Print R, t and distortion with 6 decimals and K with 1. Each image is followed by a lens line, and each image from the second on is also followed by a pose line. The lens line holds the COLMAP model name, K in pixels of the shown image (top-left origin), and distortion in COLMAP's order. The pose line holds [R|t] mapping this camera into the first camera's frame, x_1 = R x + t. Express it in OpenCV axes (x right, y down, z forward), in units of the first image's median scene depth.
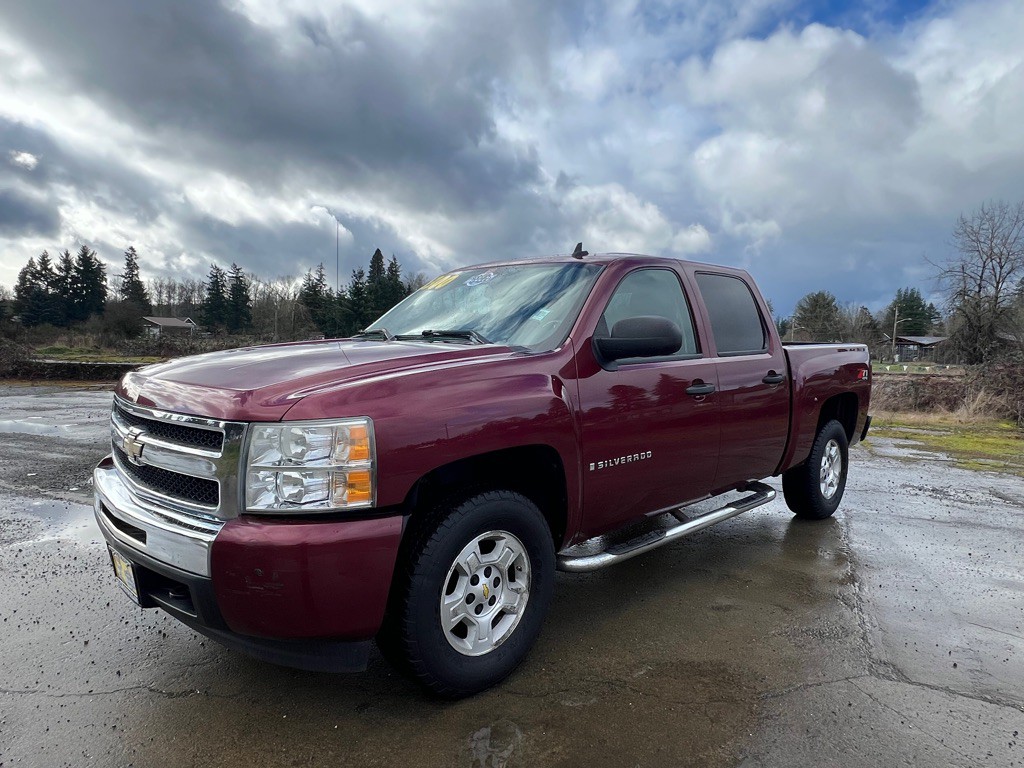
lens RADIAL K [[643.4, 0, 510.7], [0, 643.4, 389.1], [0, 0, 1]] dist [-0.001419, -0.001200]
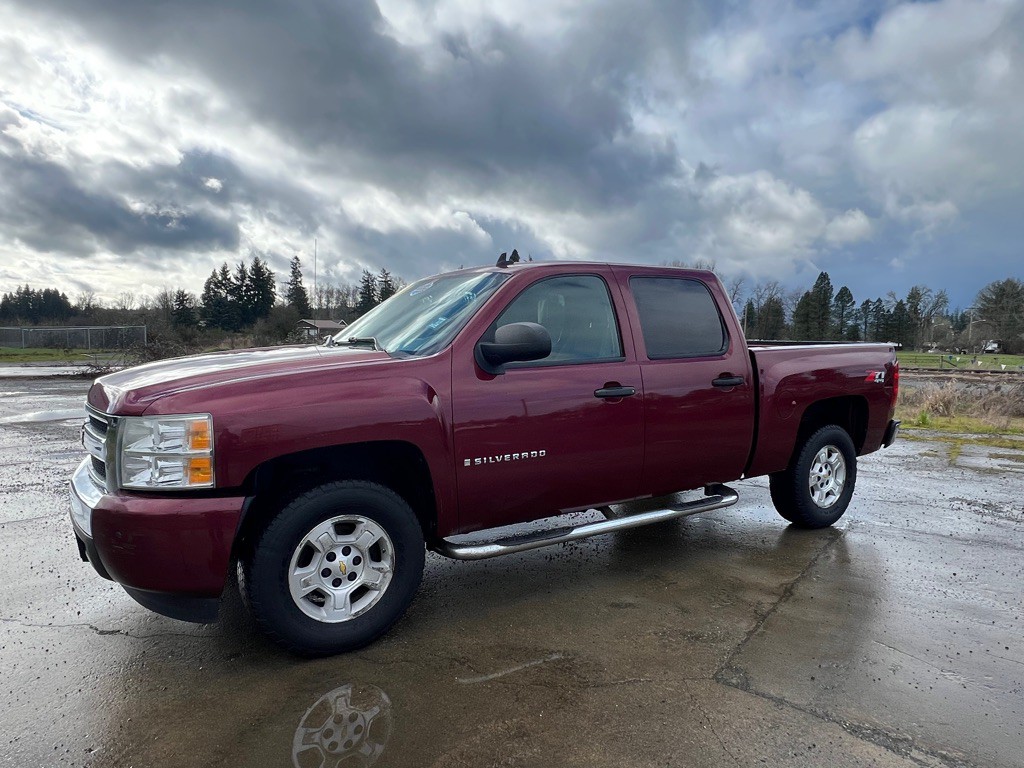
lens RADIAL K [[642.0, 0, 504.0], [0, 642.0, 381.2], [0, 0, 1]] dist [-0.002929, -0.000668]
pose [[0.976389, 0.005267, -0.215957, 0.471537], [-0.007249, 0.999939, -0.008386, -0.009330], [0.215899, 0.009753, 0.976367, -0.053700]]
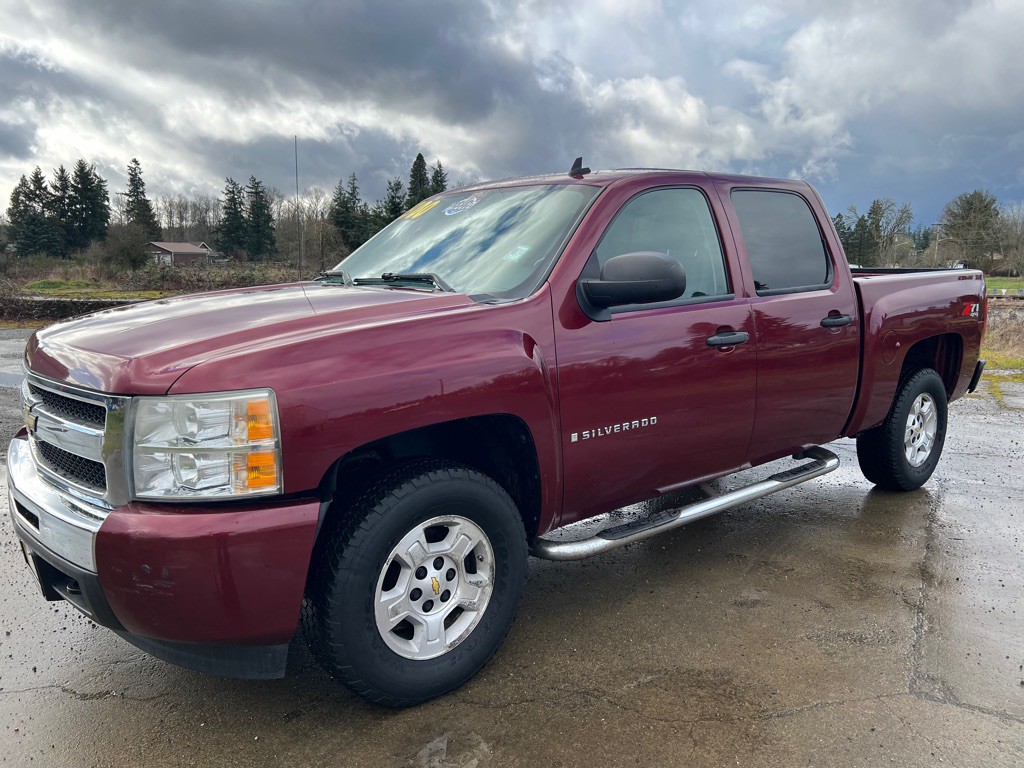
lens RADIAL K [[765.2, 0, 517.9], [0, 765.2, 378.9], [0, 0, 1]] dist [0.041445, -0.046645]
pose [[0.996609, -0.006357, -0.082033, 0.151281], [0.012466, 0.997167, 0.074174, -0.033217], [0.081329, -0.074945, 0.993866, 0.014457]]
